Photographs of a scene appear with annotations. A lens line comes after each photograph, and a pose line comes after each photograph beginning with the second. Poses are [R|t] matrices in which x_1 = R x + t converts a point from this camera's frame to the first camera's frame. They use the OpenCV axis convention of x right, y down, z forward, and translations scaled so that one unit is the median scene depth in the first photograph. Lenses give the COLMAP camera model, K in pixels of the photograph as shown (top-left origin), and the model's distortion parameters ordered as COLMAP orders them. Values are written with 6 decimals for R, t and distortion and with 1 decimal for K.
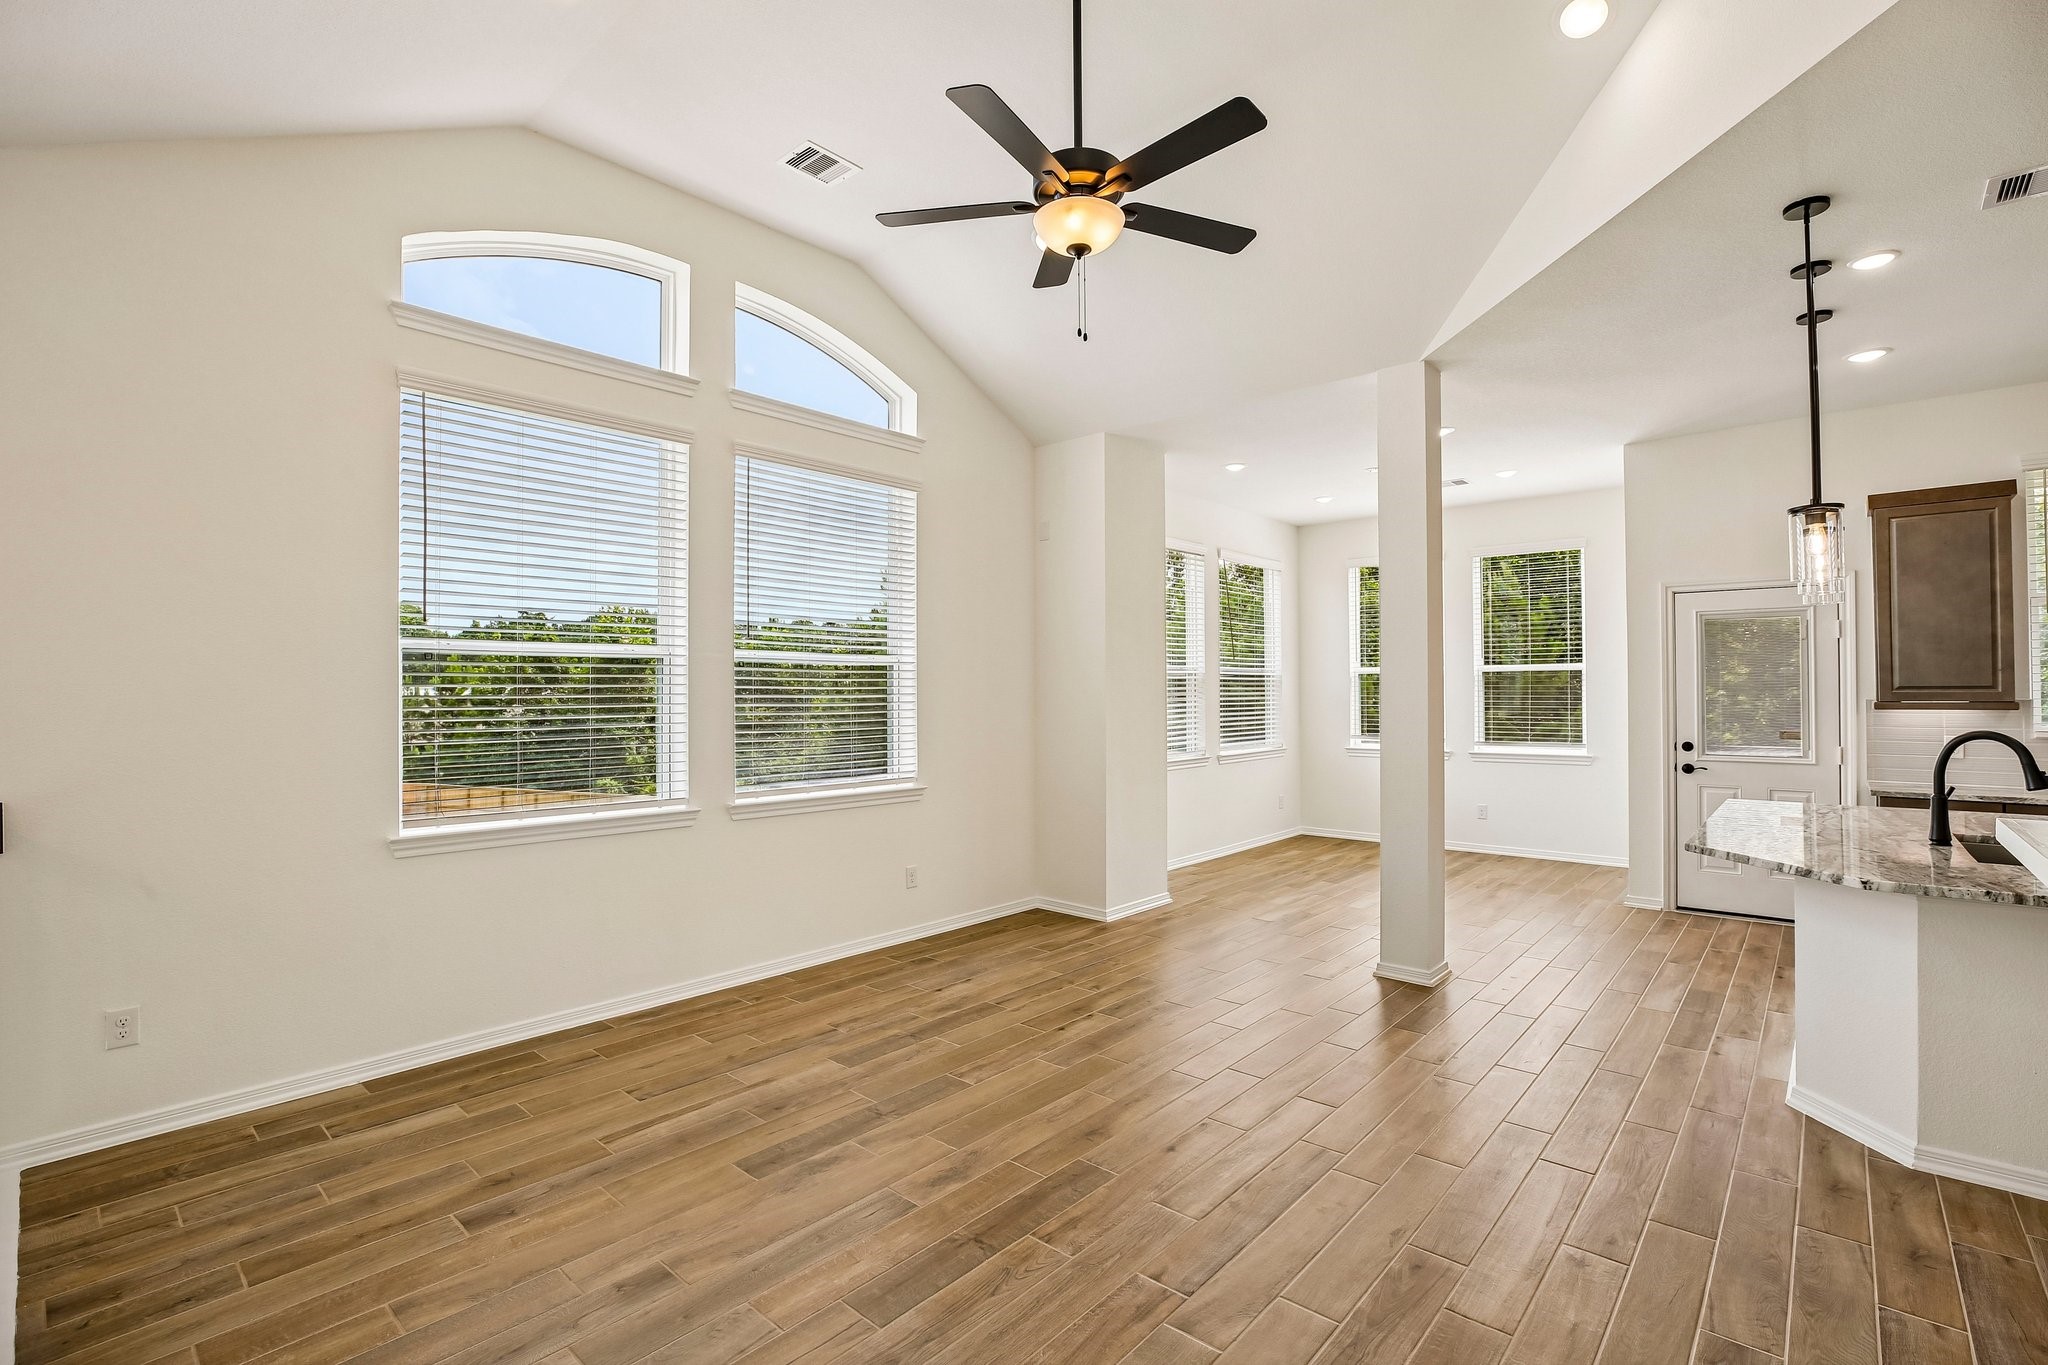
lens RADIAL K [[930.0, 0, 1022.4], [0, 930.0, 691.3], [0, 0, 1]] dist [-0.053341, 0.018591]
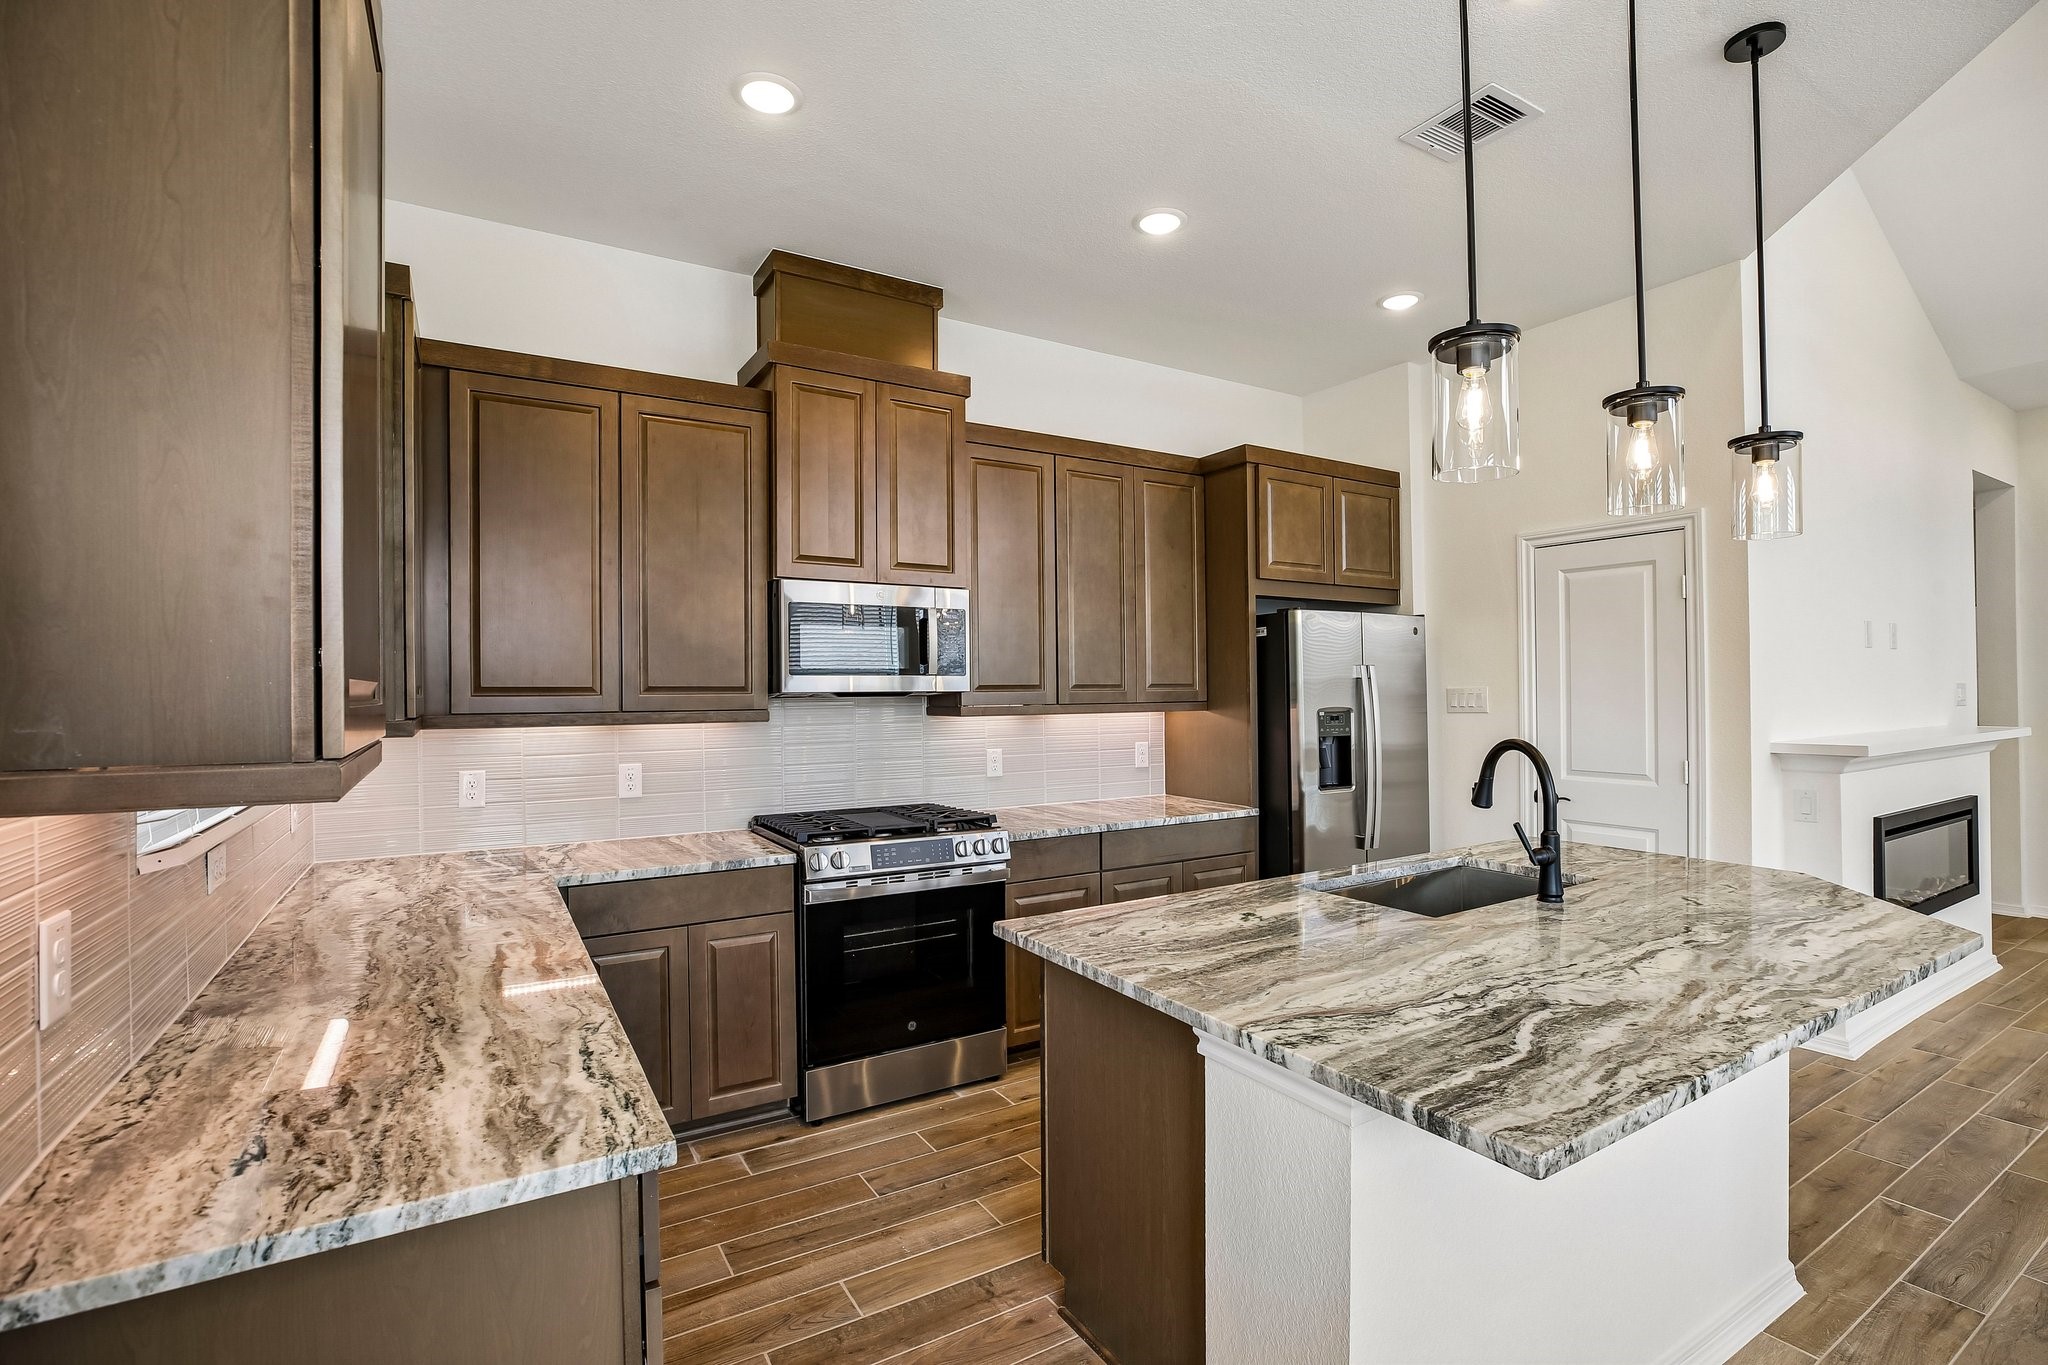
lens RADIAL K [[930.0, 0, 1022.4], [0, 930.0, 691.3], [0, 0, 1]] dist [-0.053341, 0.018591]
pose [[-0.955964, 0.012532, 0.293216, 0.939117], [0.012357, 0.999921, -0.002449, -0.001017], [-0.293223, 0.001282, -0.956043, 1.413981]]
